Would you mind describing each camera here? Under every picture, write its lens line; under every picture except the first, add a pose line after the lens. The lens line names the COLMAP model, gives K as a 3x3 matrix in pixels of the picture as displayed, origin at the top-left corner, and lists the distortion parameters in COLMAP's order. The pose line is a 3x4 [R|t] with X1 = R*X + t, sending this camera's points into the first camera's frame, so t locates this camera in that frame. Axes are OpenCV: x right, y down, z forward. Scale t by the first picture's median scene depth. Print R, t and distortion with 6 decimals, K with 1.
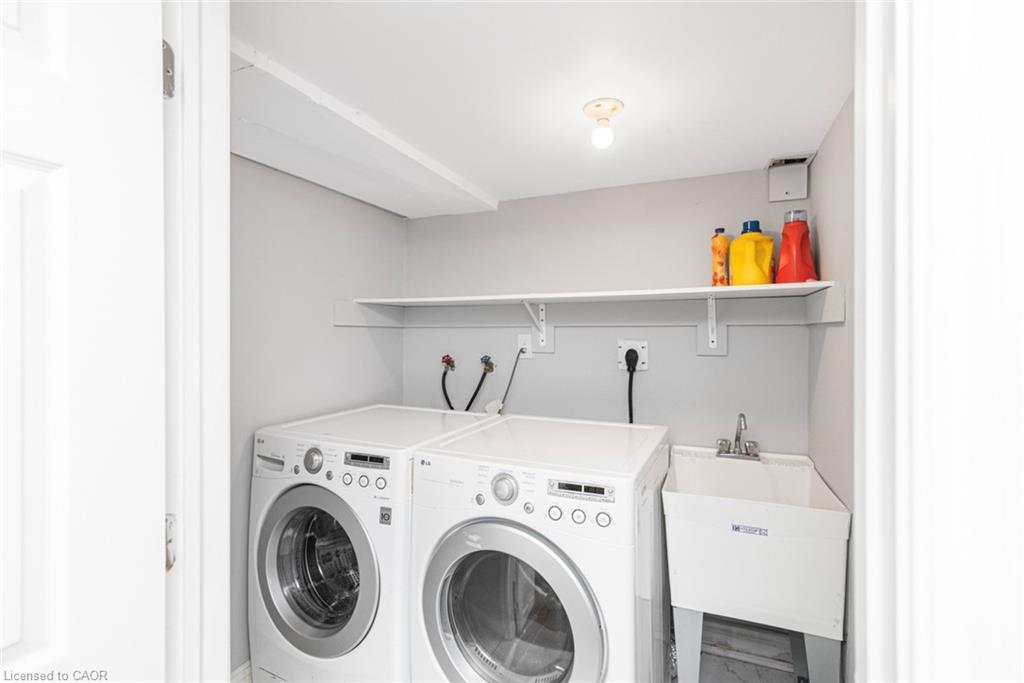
lens RADIAL K [[472.4, 0, 509.4], [0, 472.4, 330.5], [0, 0, 1]] dist [0.014415, 0.000122]
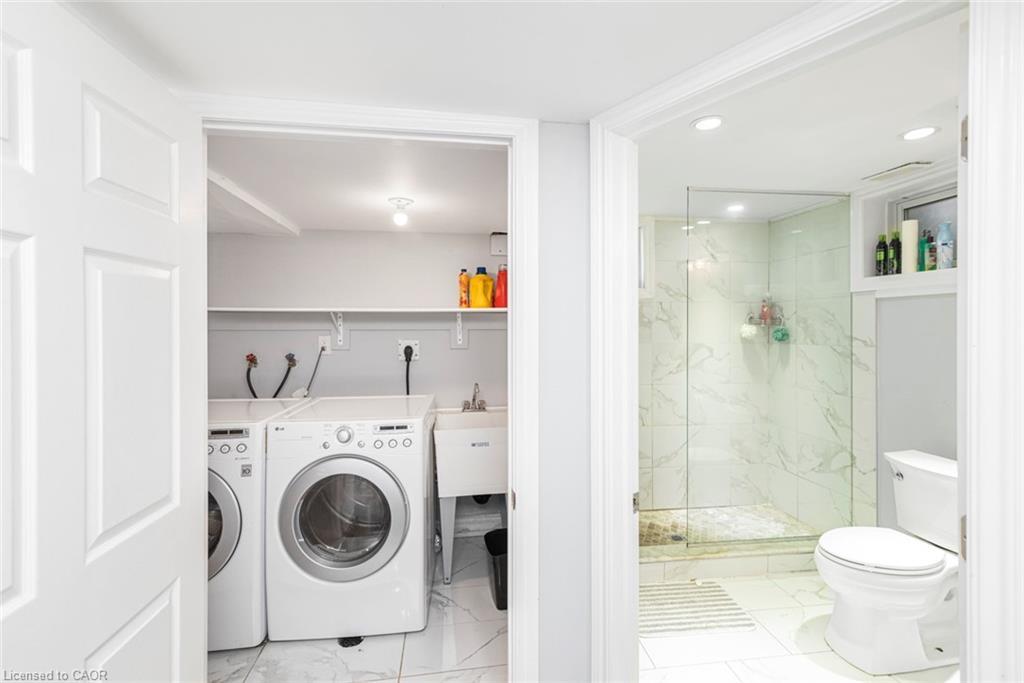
lens RADIAL K [[472.4, 0, 509.4], [0, 472.4, 330.5], [0, 0, 1]] dist [0.014415, 0.000122]
pose [[0.863979, -0.006548, 0.503486, -0.237421], [-0.000432, 0.999905, 0.013745, -0.032099], [-0.503528, -0.012093, 0.863894, -0.477139]]
